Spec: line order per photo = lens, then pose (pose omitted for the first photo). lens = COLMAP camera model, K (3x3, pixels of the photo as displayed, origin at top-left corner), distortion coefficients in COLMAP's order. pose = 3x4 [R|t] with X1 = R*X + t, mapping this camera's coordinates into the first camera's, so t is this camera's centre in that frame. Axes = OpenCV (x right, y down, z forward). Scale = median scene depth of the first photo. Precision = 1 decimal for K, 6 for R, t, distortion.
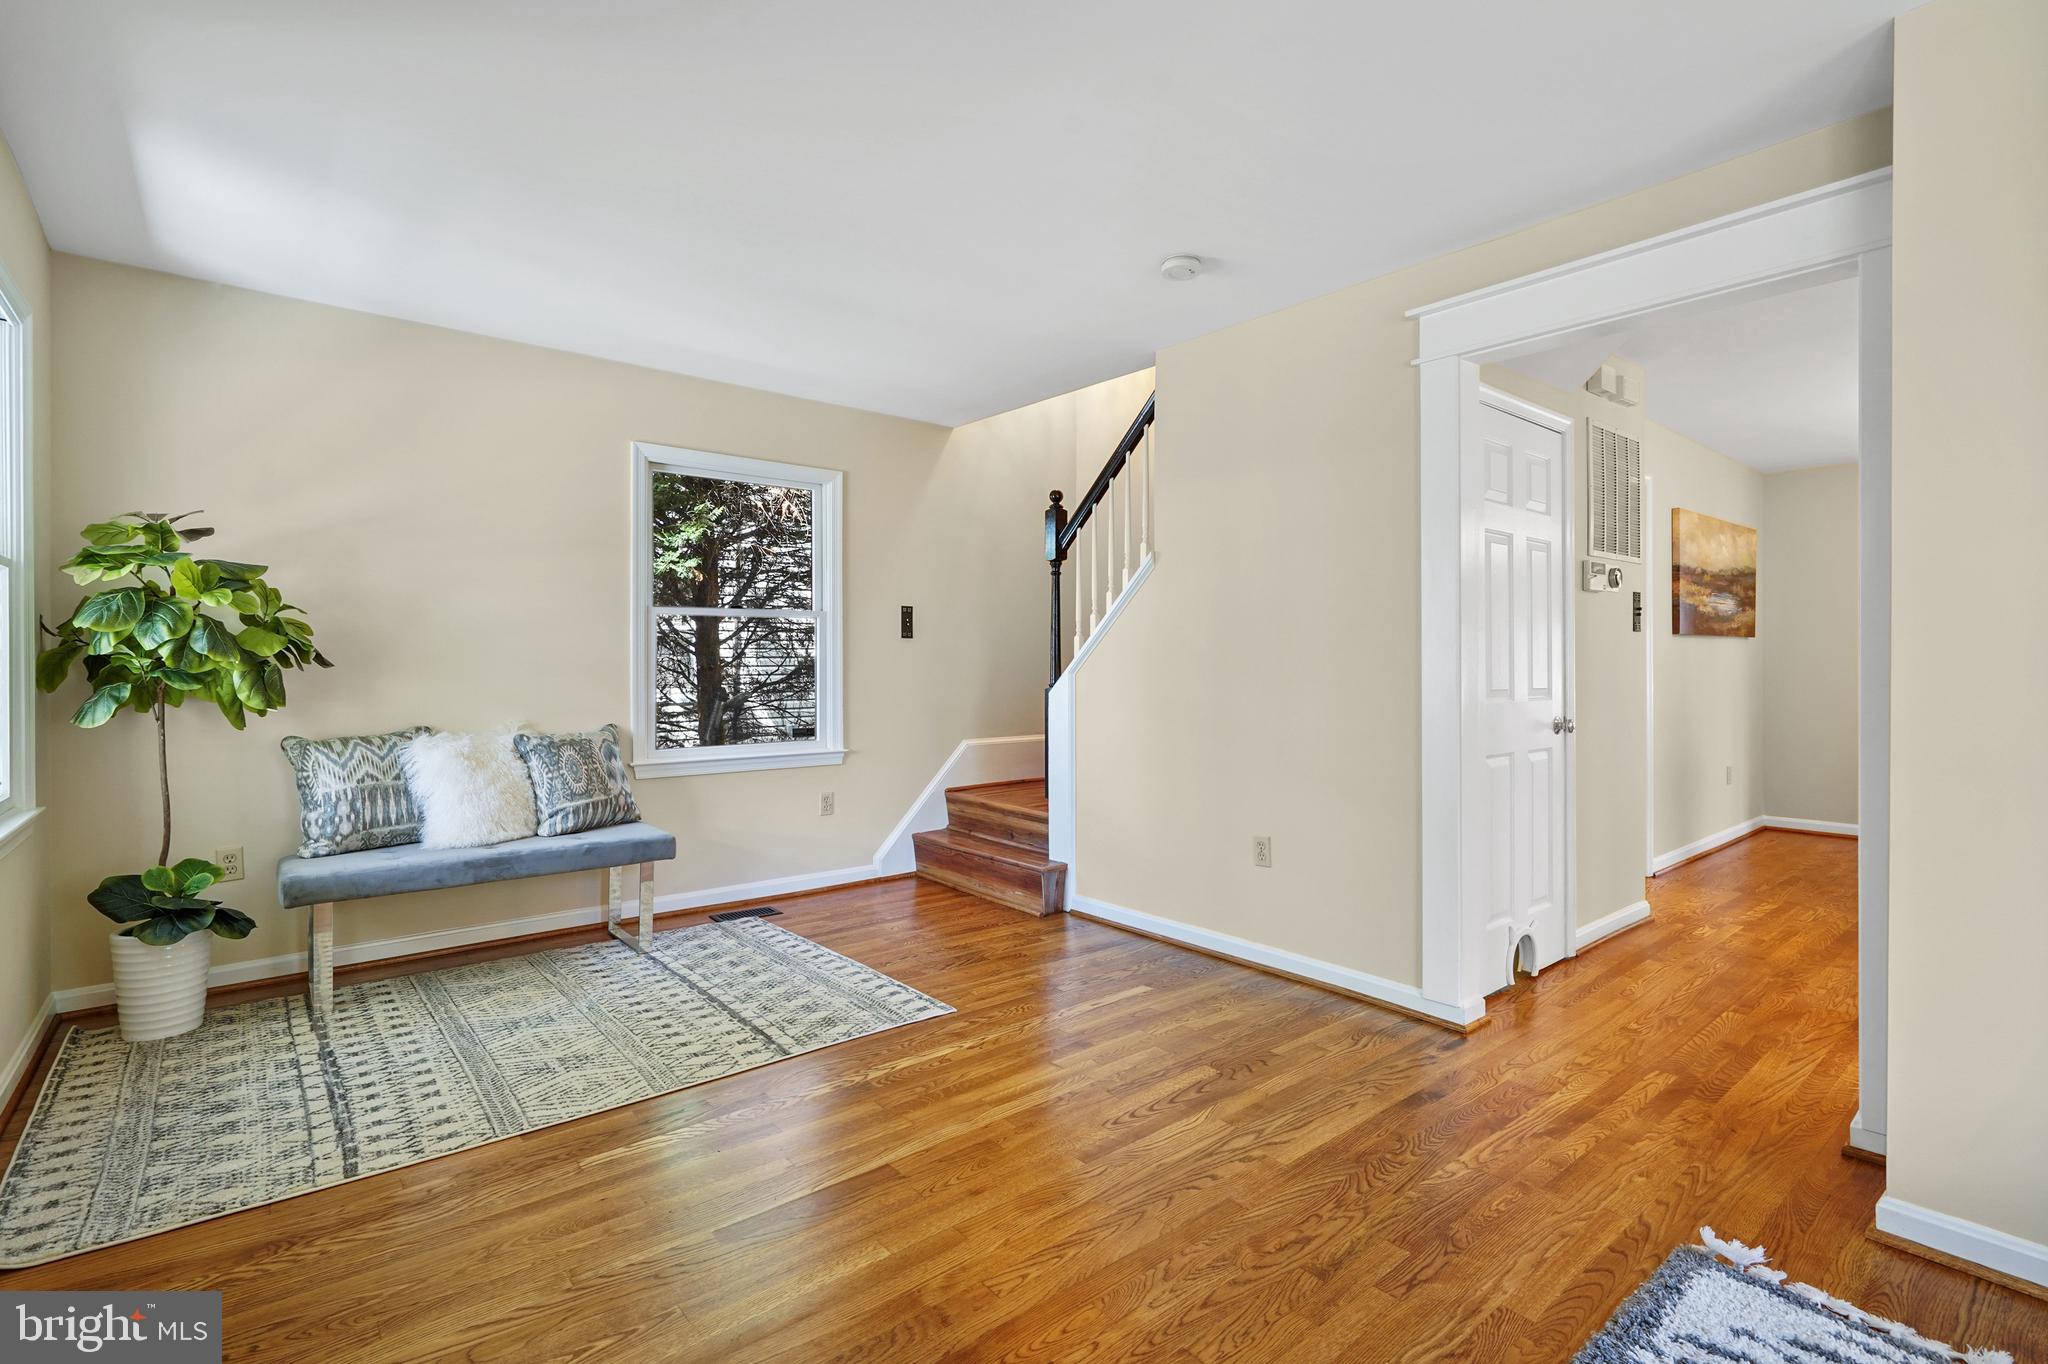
lens RADIAL K [[919.7, 0, 1016.8], [0, 919.7, 664.3], [0, 0, 1]] dist [0.001249, 0.000679]
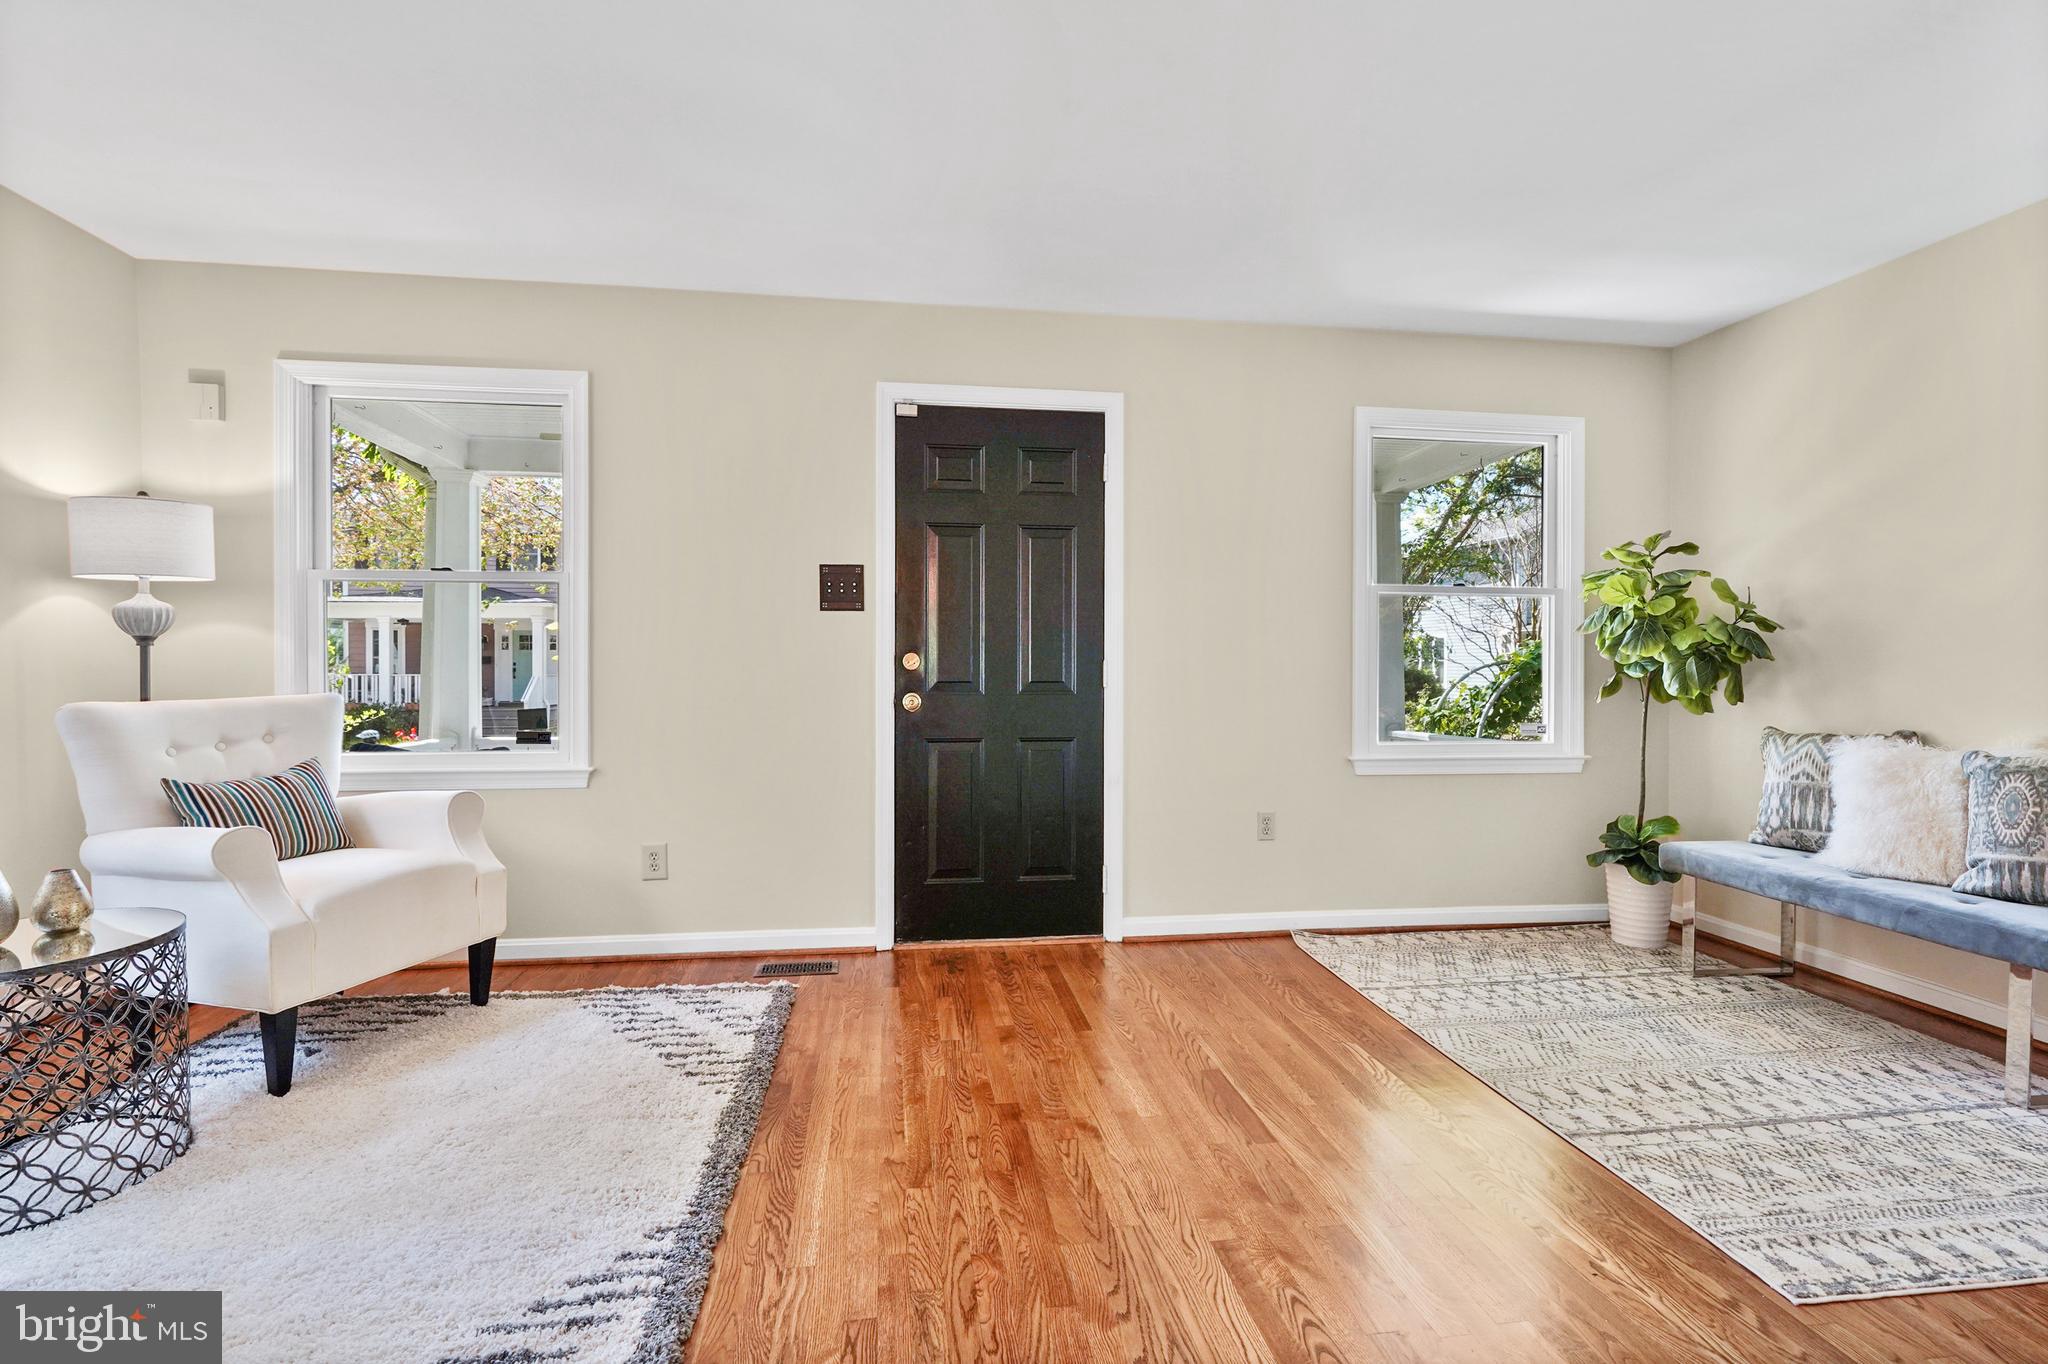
lens RADIAL K [[978.4, 0, 1028.1], [0, 978.4, 669.4], [0, 0, 1]] dist [-0.003287, 0.000719]
pose [[-0.510528, 0.002749, -0.859857, 0.680091], [-0.005648, 0.999963, 0.006551, 0.012280], [0.859842, 0.008200, -0.510494, 0.962291]]
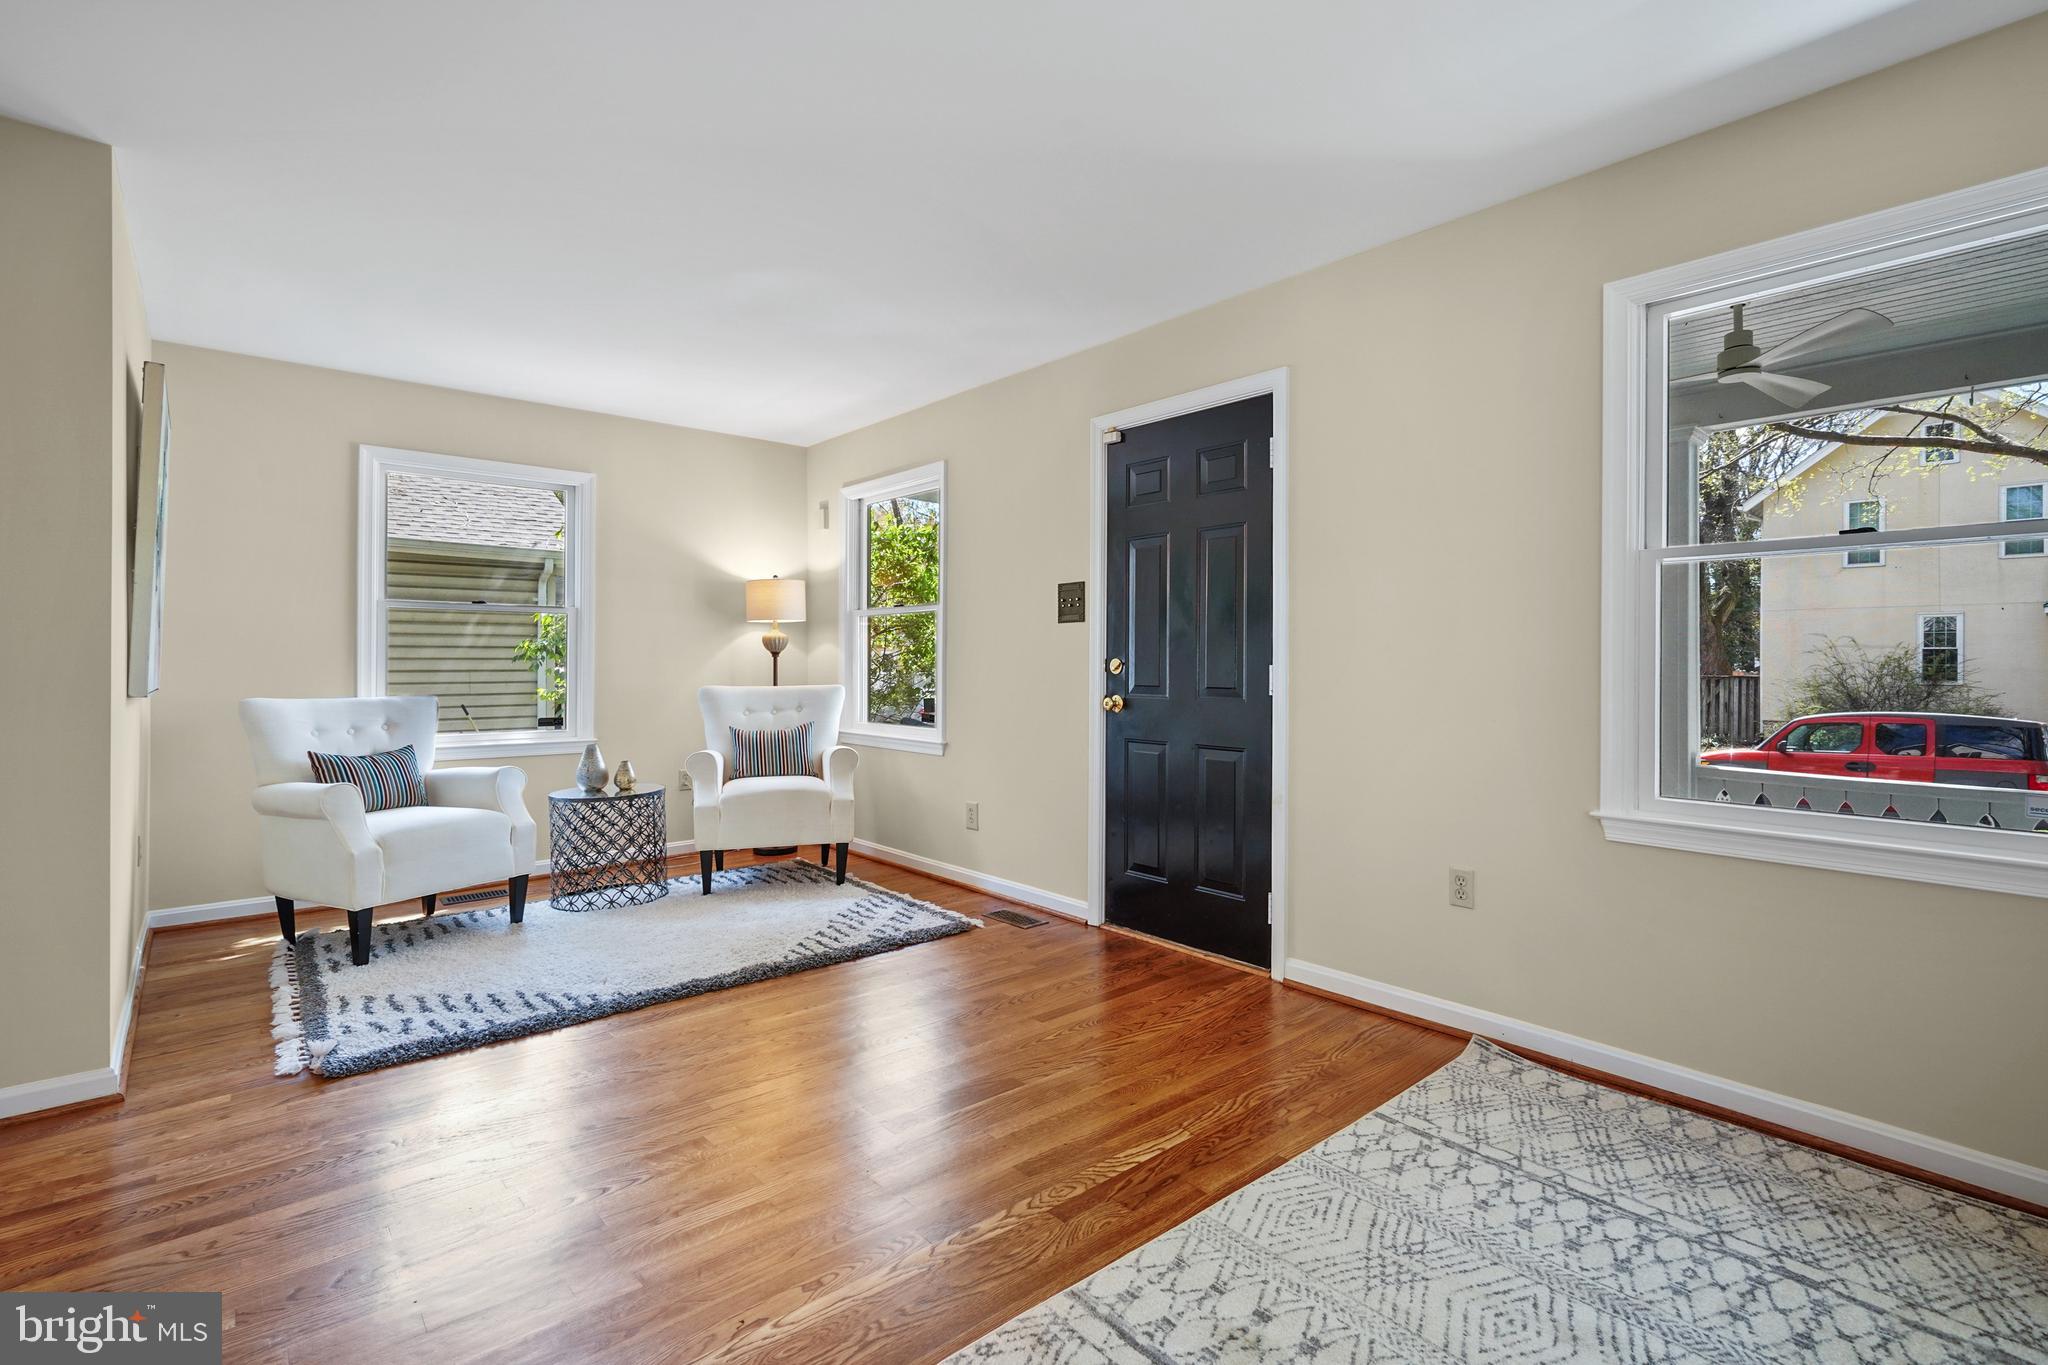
lens RADIAL K [[946.4, 0, 1029.6], [0, 946.4, 656.9], [0, 0, 1]] dist [-0.001342, 0.000868]
pose [[-0.999542, -0.006961, -0.029452, -0.189198], [-0.006824, 0.999965, -0.004738, 0.005000], [0.029484, -0.004535, -0.999555, 1.528691]]
